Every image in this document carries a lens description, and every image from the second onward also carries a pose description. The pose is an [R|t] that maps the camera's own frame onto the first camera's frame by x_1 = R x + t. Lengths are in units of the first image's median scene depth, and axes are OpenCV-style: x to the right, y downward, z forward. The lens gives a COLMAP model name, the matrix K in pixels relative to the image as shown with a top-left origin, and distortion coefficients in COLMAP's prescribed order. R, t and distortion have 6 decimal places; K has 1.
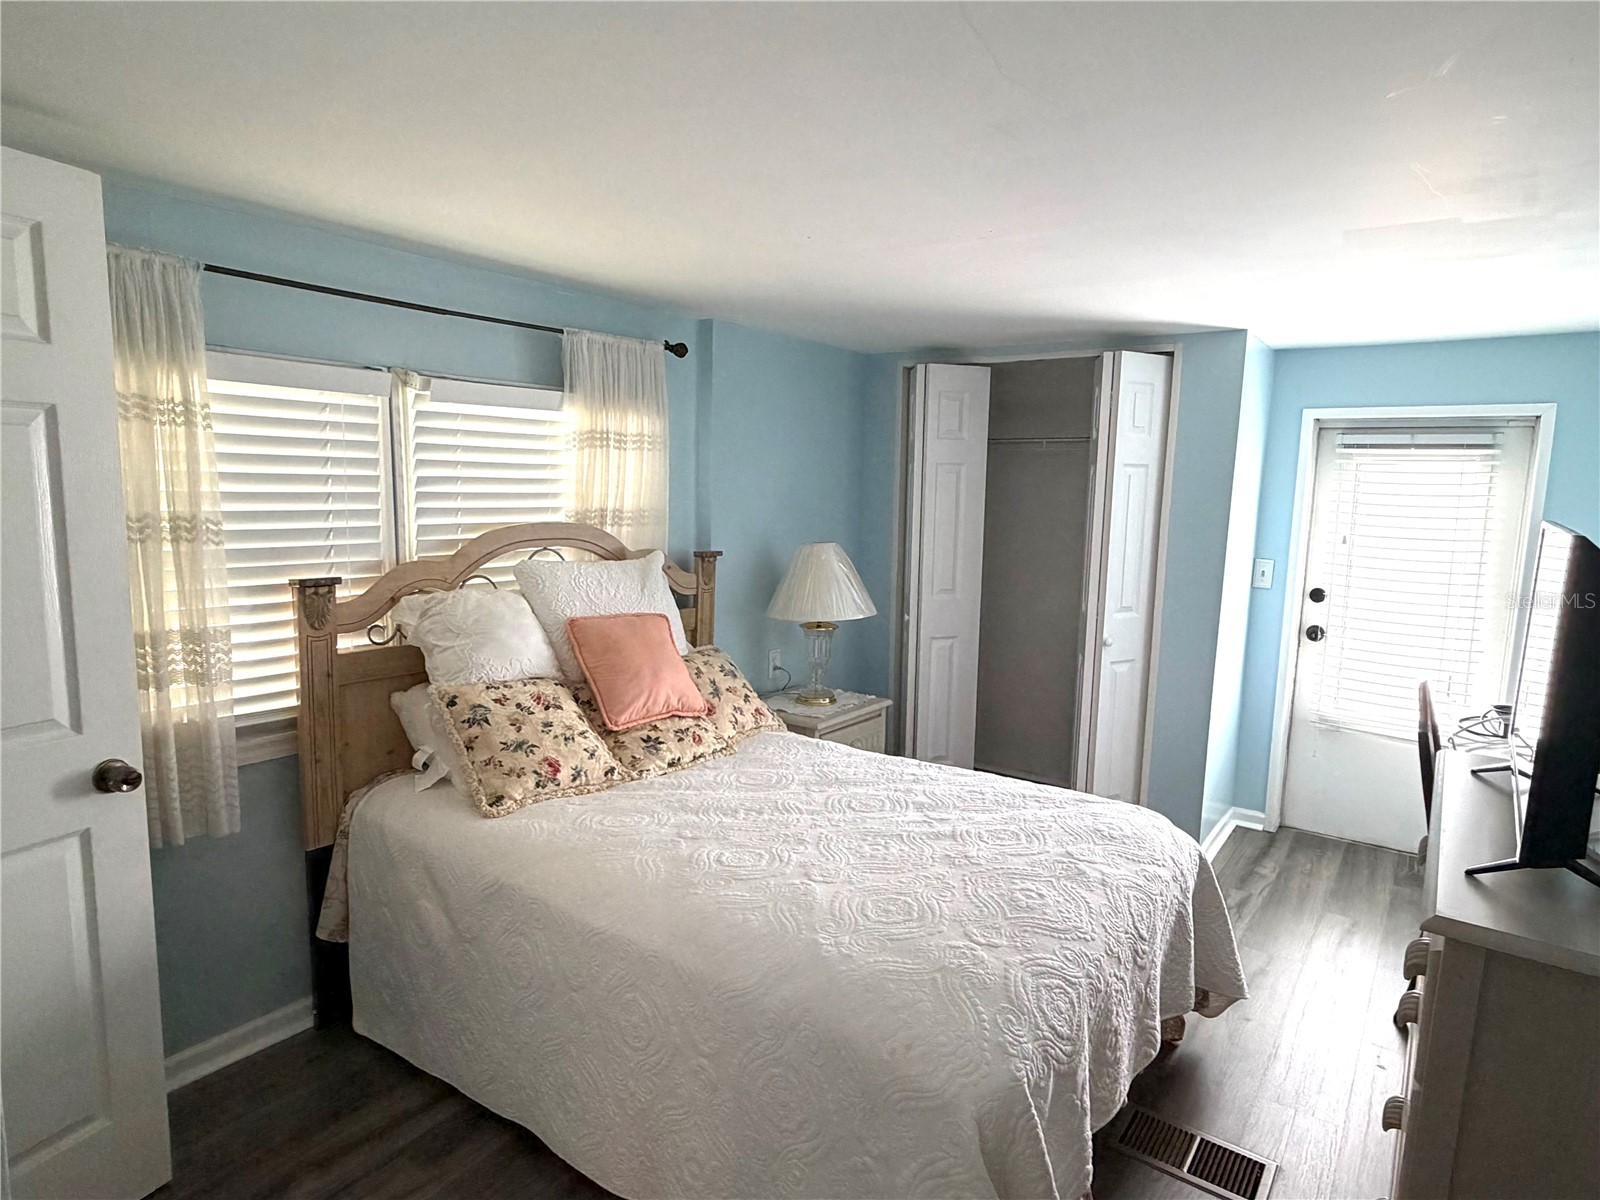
lens RADIAL K [[918.5, 0, 792.9], [0, 918.5, 605.6], [0, 0, 1]] dist [-0.001166, 0.001593]
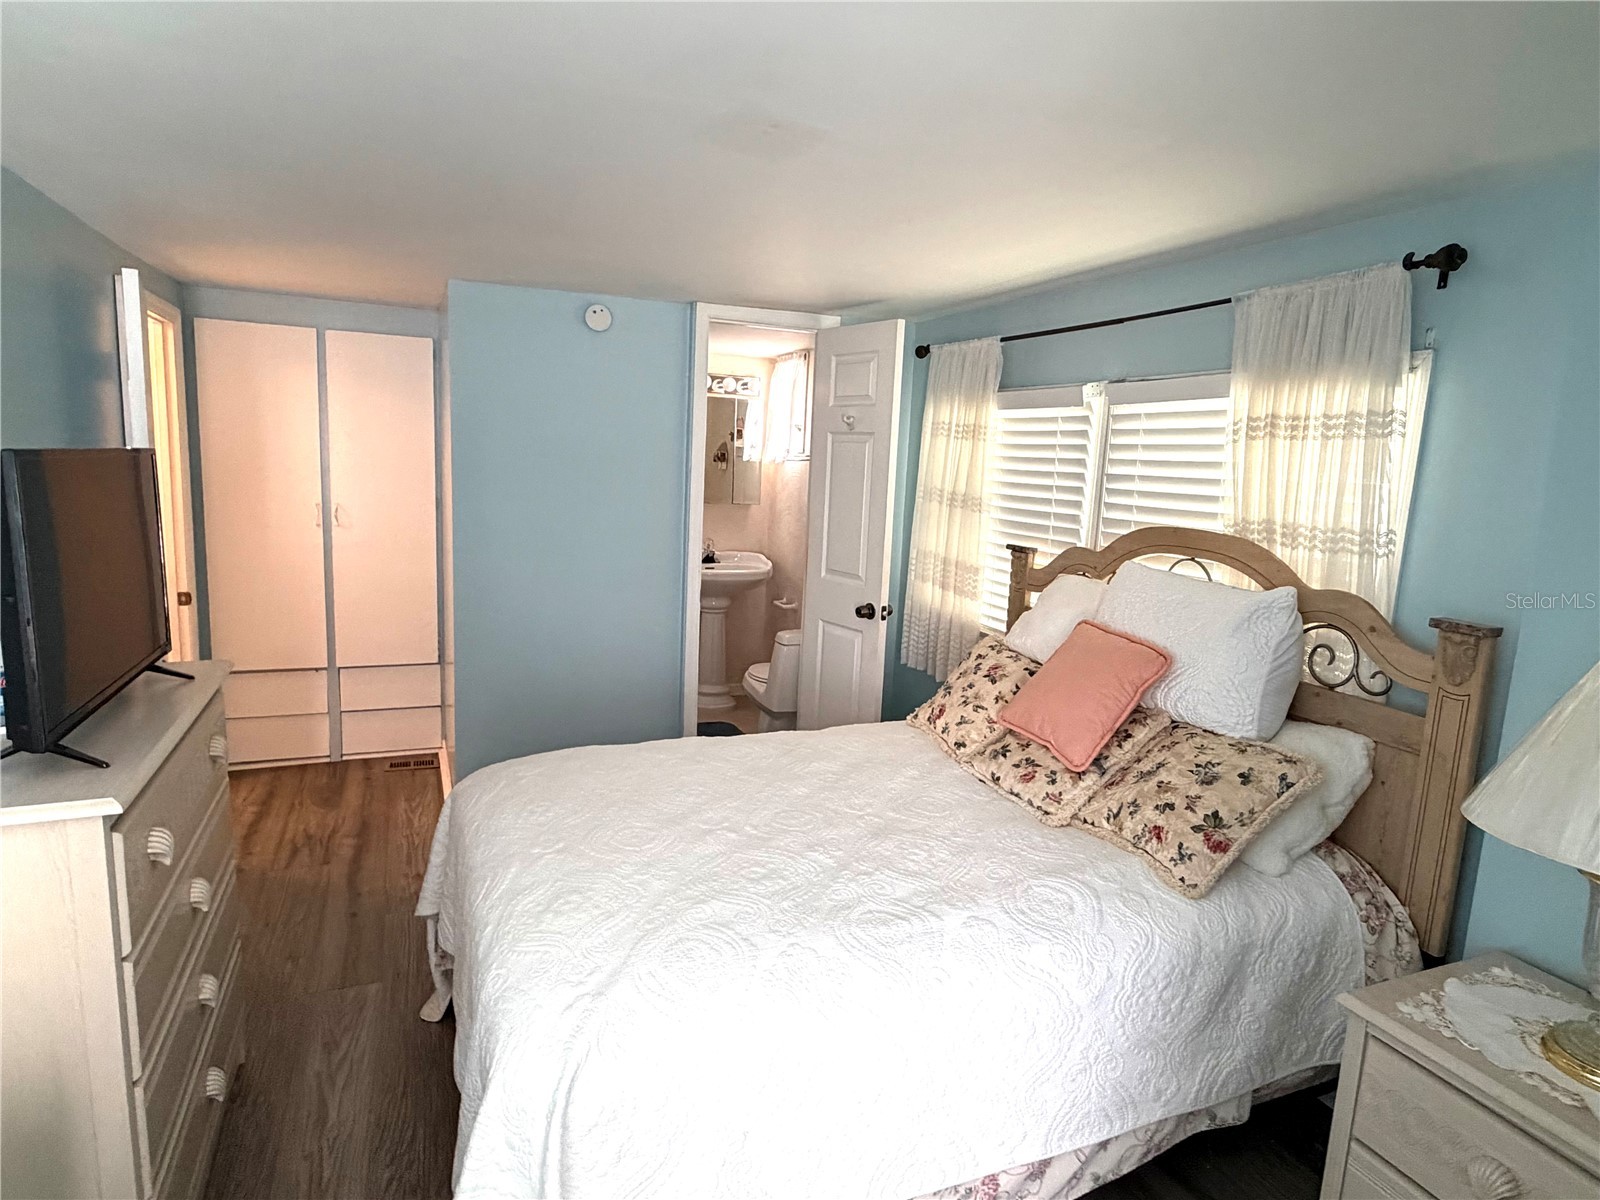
lens RADIAL K [[918.5, 0, 791.0], [0, 918.5, 599.8], [0, 0, 1]] dist [-0.001166, 0.001593]
pose [[-0.518636, 0.084200, -0.850839, 0.666637], [-0.173548, 0.964056, 0.201192, -0.134055], [0.837197, 0.252006, -0.485381, 1.118818]]
